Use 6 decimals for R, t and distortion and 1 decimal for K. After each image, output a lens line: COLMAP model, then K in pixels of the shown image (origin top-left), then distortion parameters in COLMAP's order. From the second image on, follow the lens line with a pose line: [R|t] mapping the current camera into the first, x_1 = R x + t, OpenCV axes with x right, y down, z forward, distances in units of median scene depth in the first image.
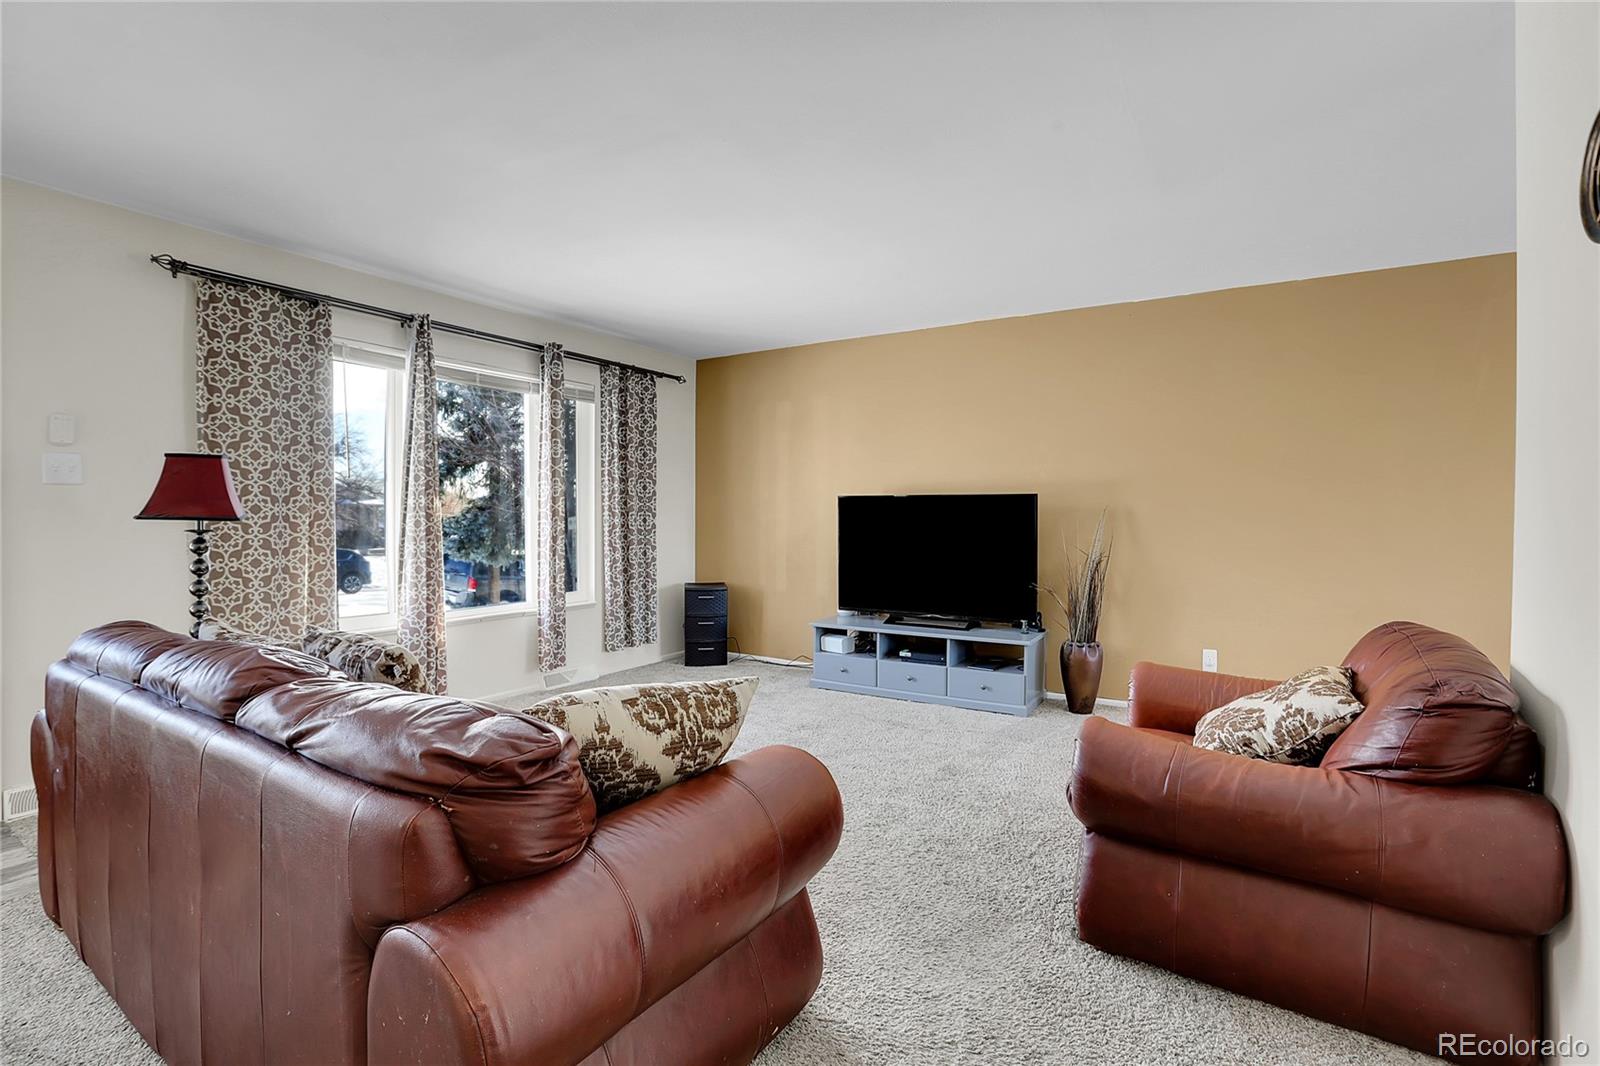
lens RADIAL K [[750.5, 0, 763.4], [0, 750.5, 532.3], [0, 0, 1]] dist [-0.044966, 0.000478]
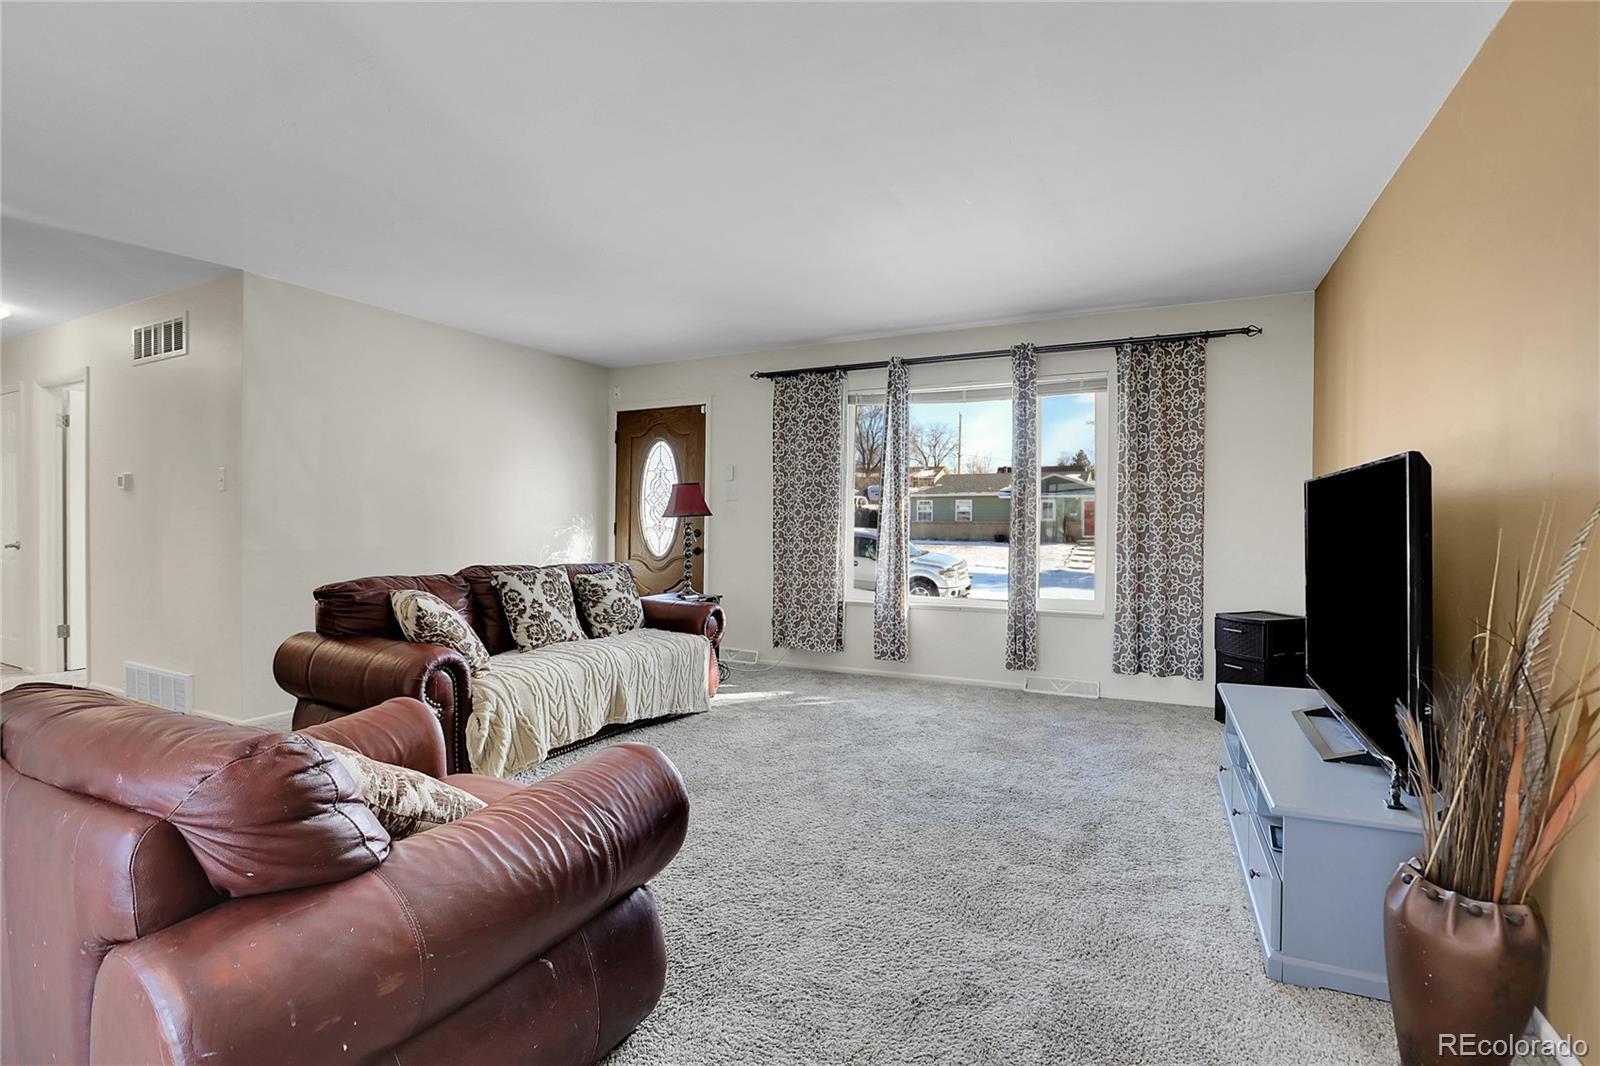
lens RADIAL K [[651.8, 0, 800.0], [0, 651.8, 533.0], [0, 0, 1]] dist [-0.000557, 0.000024]
pose [[0.198819, 0.001628, -0.980035, 0.583198], [-0.033941, 0.999410, -0.005225, 0.016781], [0.979448, 0.034303, 0.198757, 0.606393]]
